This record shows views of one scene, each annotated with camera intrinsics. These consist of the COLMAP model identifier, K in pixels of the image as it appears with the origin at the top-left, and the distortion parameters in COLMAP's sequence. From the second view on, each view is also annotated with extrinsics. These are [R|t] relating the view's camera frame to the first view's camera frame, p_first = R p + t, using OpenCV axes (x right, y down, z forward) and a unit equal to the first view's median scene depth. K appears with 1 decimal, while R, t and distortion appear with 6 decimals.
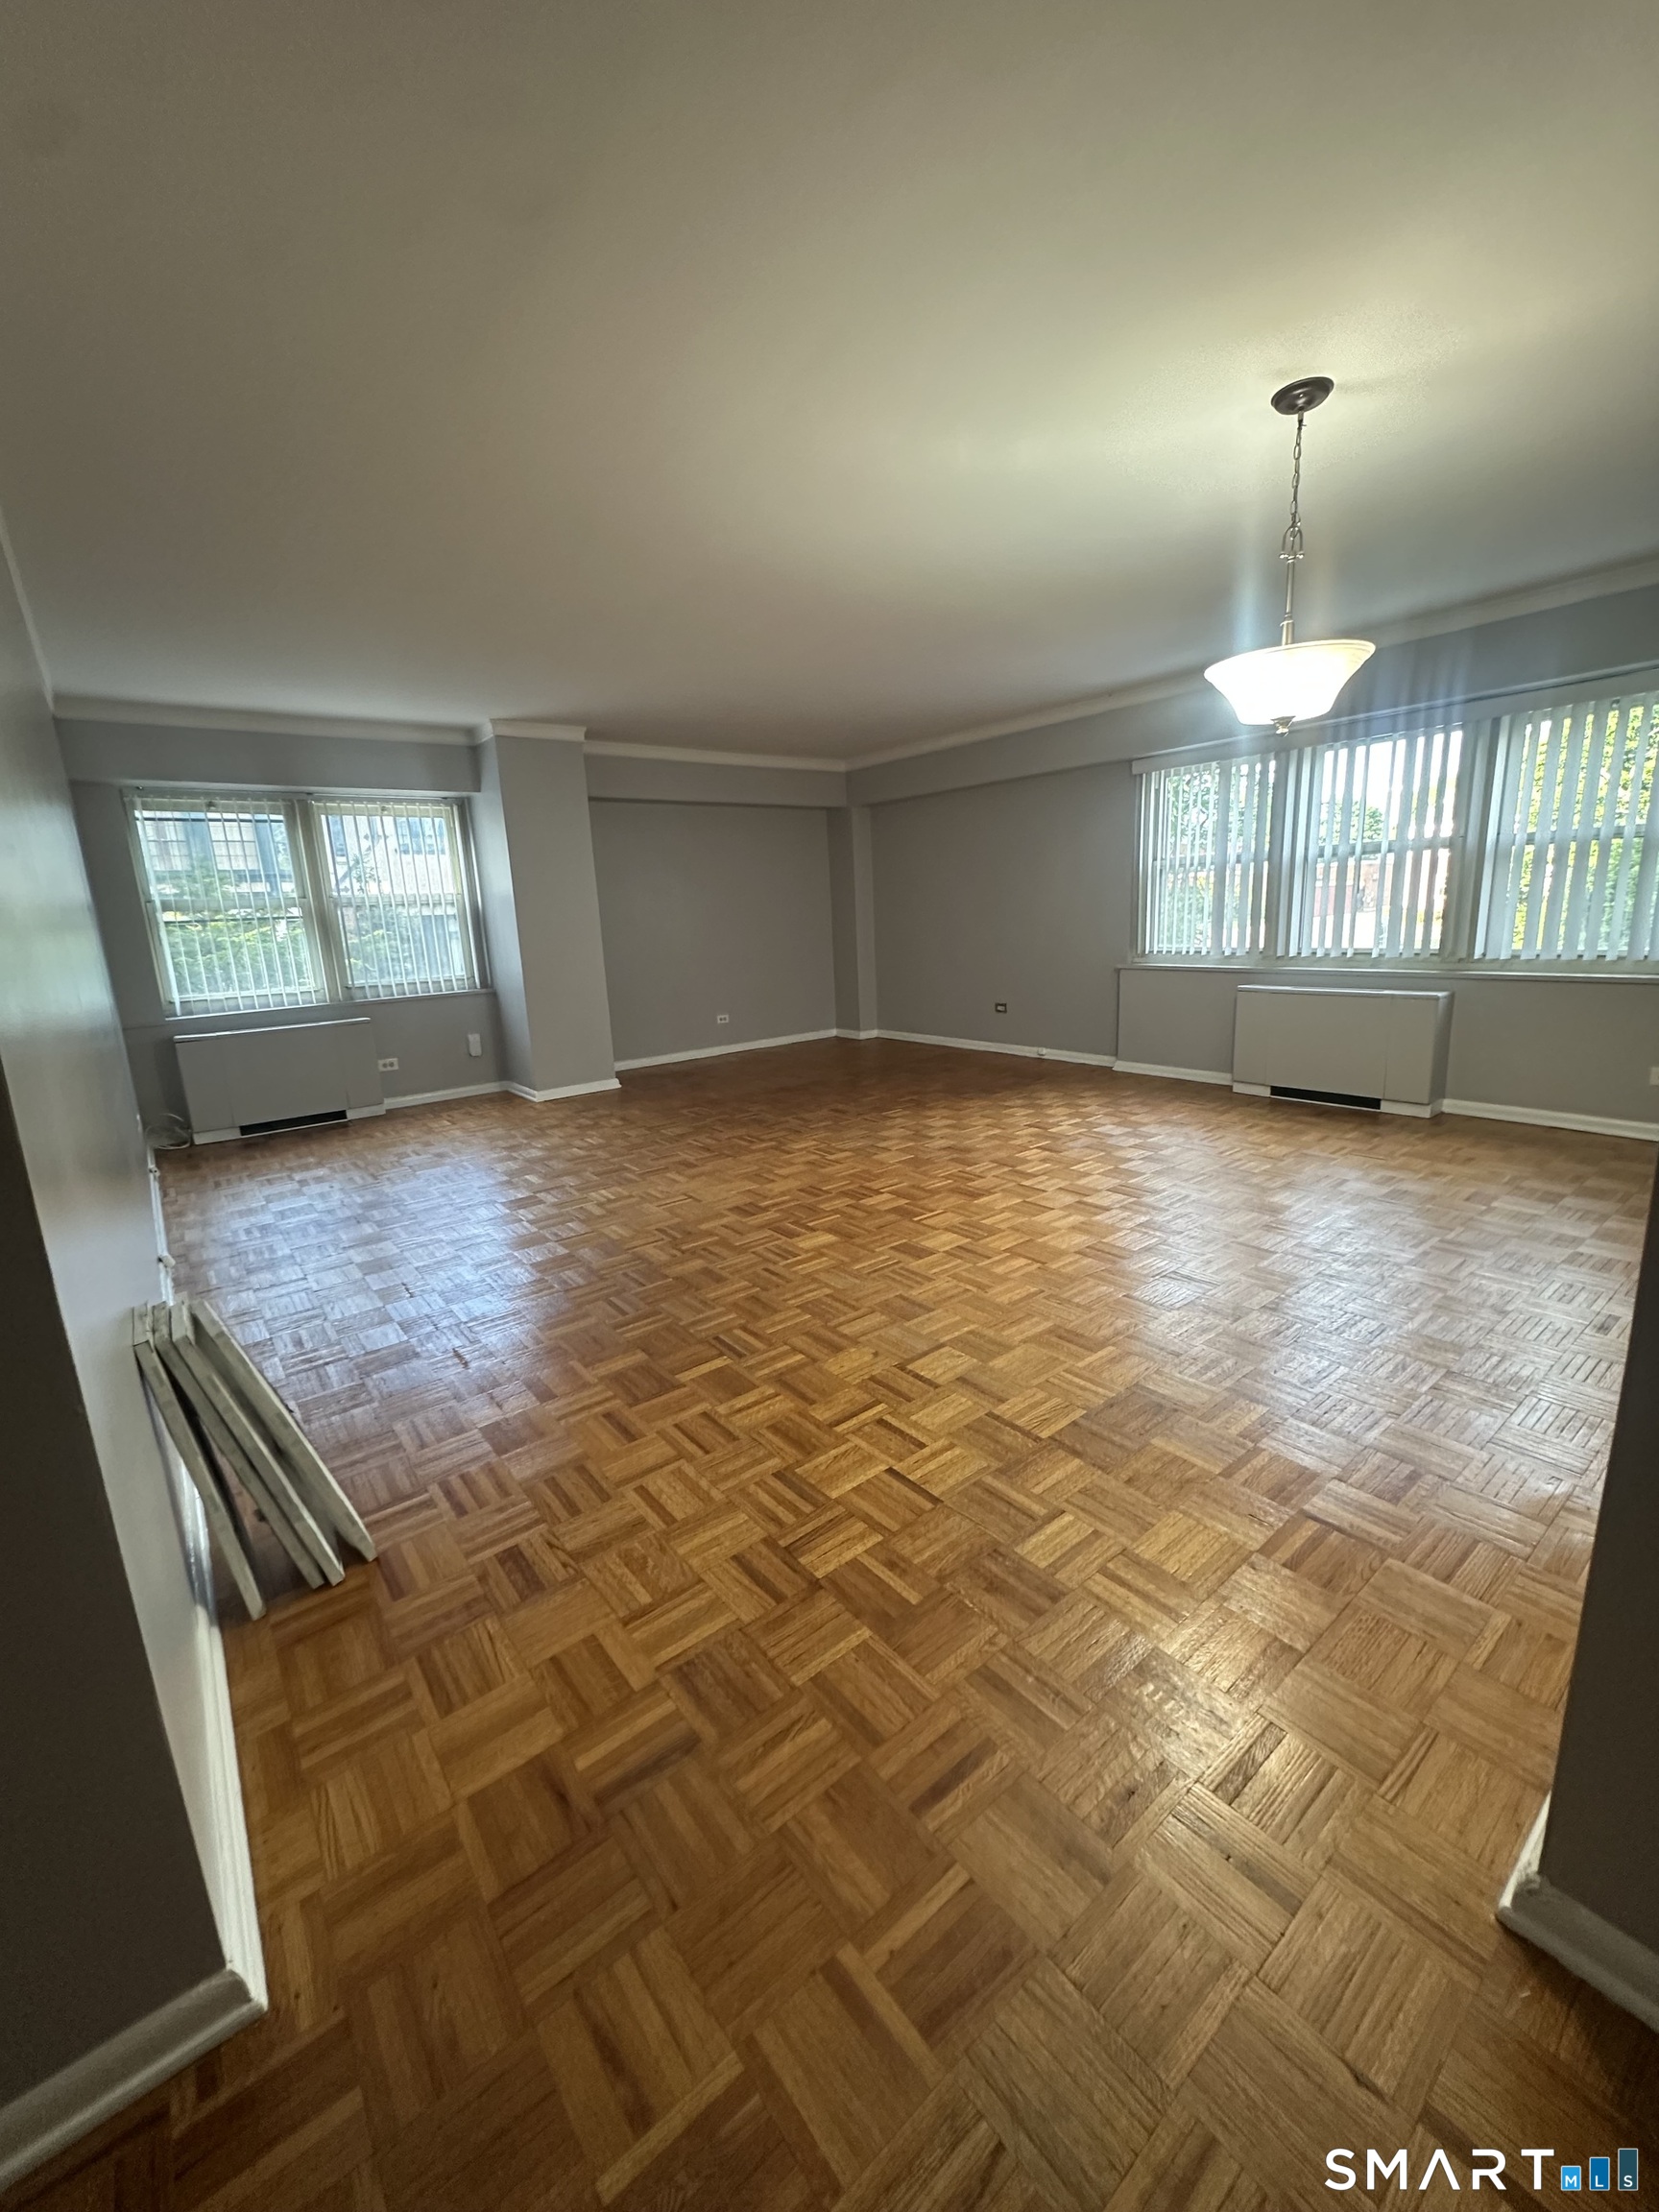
lens RADIAL K [[886.8, 0, 830.9], [0, 886.8, 1108.9], [0, 0, 1]] dist [-0.002404, 0.001242]
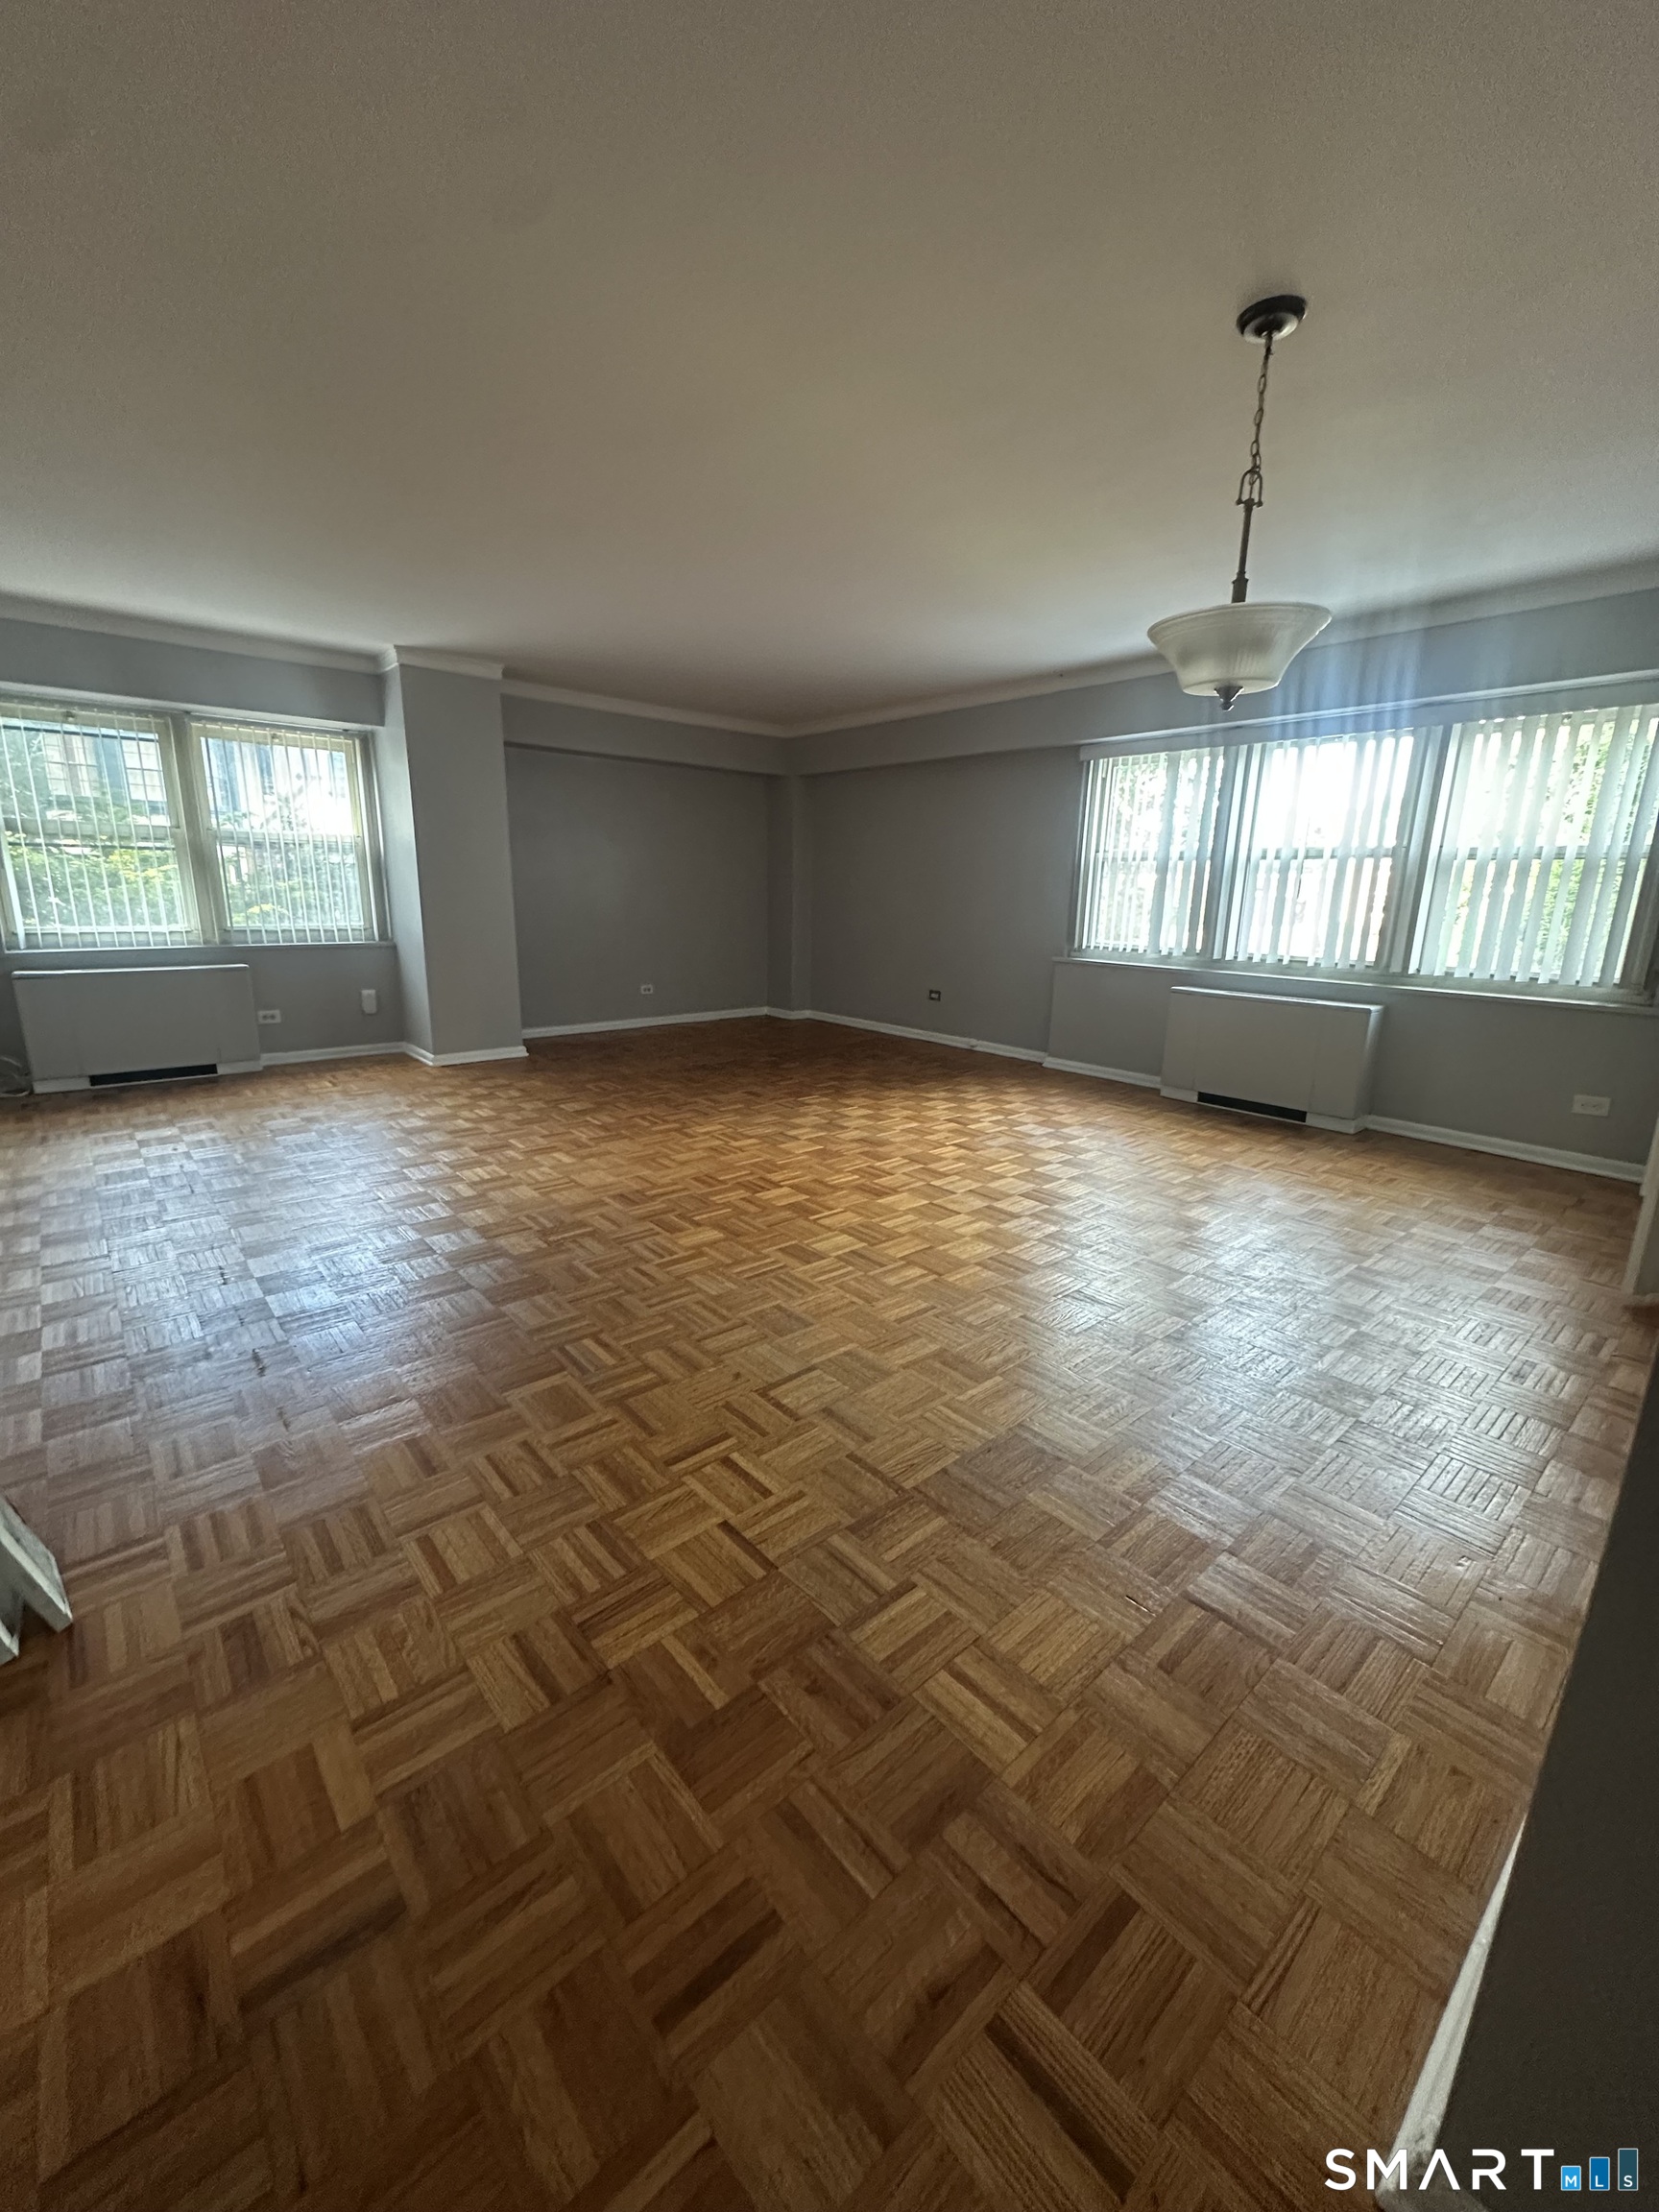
lens RADIAL K [[886.8, 0, 824.8], [0, 886.8, 1109.9], [0, 0, 1]] dist [-0.002404, 0.001242]
pose [[0.996958, 0.052555, 0.057554, 0.069118], [-0.053915, 0.998296, 0.022339, -0.012921], [-0.056282, -0.025374, 0.998092, 0.109702]]
